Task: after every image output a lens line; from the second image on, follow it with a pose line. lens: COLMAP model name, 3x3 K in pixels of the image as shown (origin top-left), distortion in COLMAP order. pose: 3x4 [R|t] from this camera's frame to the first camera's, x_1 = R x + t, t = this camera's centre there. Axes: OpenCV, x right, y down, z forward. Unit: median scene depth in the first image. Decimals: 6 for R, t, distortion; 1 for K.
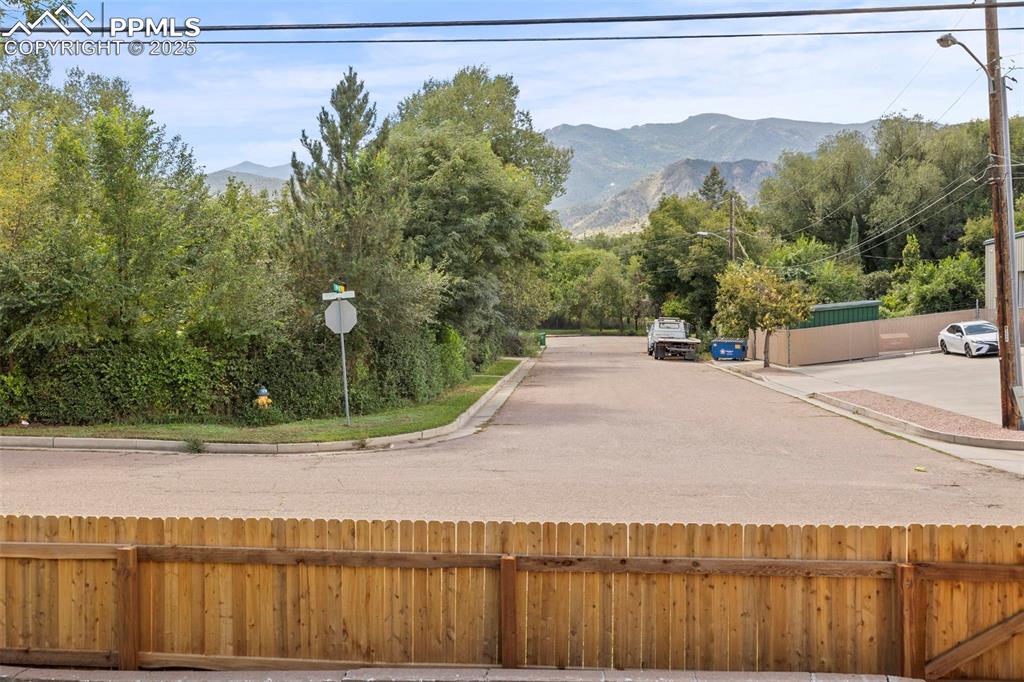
lens RADIAL K [[1029.7, 0, 504.7], [0, 1029.7, 330.5], [0, 0, 1]] dist [-0.001849, 0.000000]
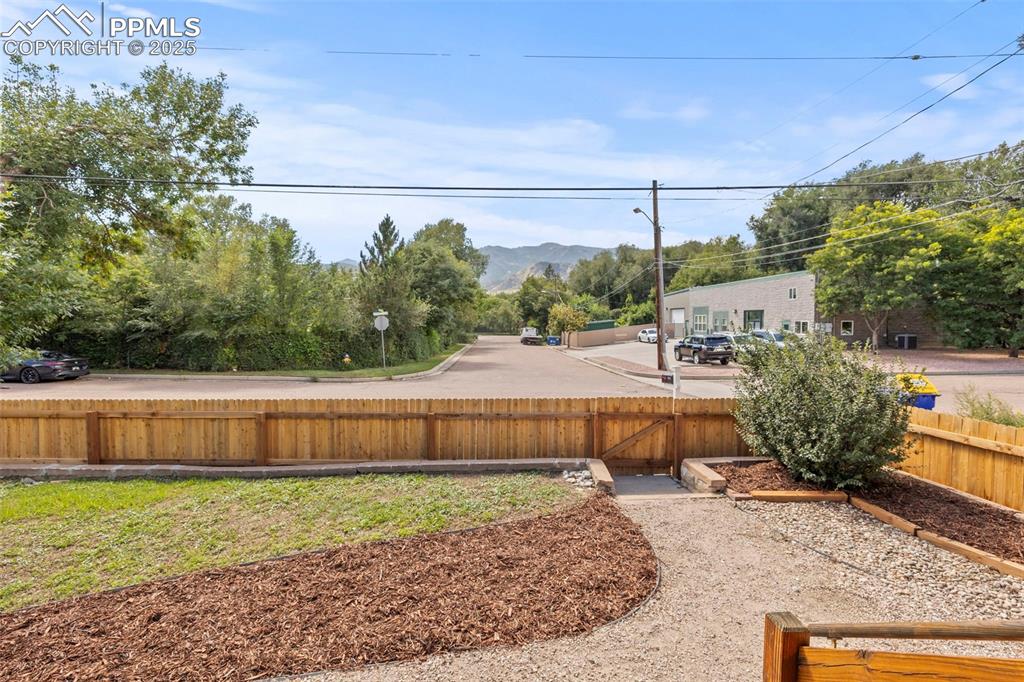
lens RADIAL K [[441.6, 0, 511.5], [0, 441.6, 338.3], [0, 0, 1]] dist [-0.005448, 0.000565]
pose [[0.993869, 0.003088, 0.110523, 0.018810], [-0.004180, 0.999945, 0.009652, 0.009844], [-0.110487, -0.010055, 0.993827, -0.004429]]
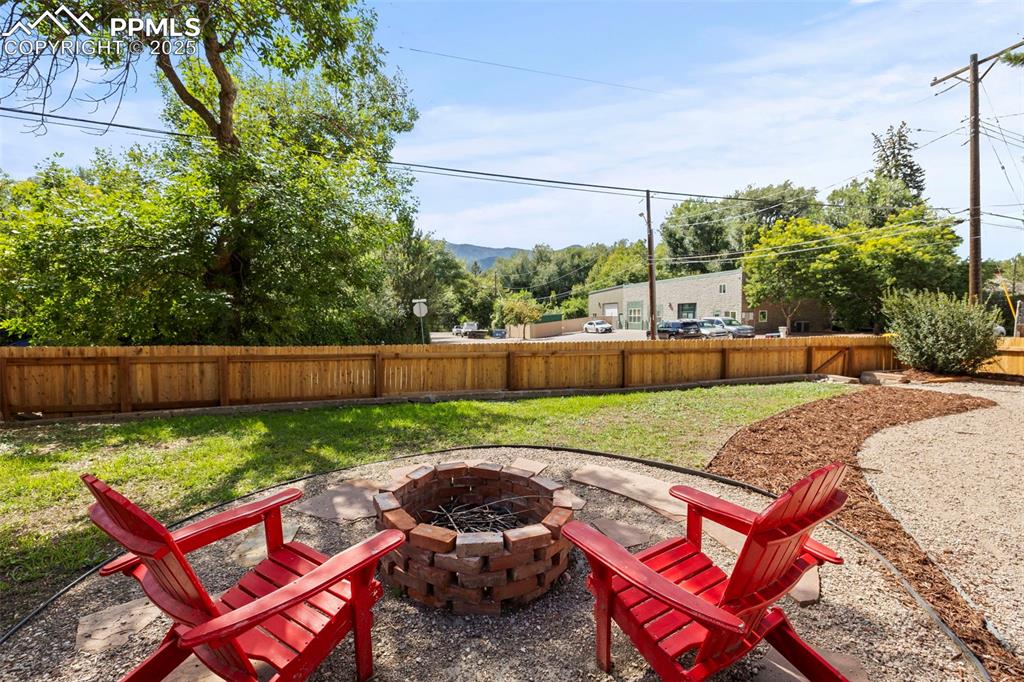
lens RADIAL K [[441.6, 0, 519.5], [0, 441.6, 342.9], [0, 0, 1]] dist [-0.005448, 0.000565]
pose [[0.931714, -0.017344, 0.362778, -0.304605], [0.009814, 0.999697, 0.022590, 0.041375], [-0.363059, -0.017487, 0.931602, -0.035213]]
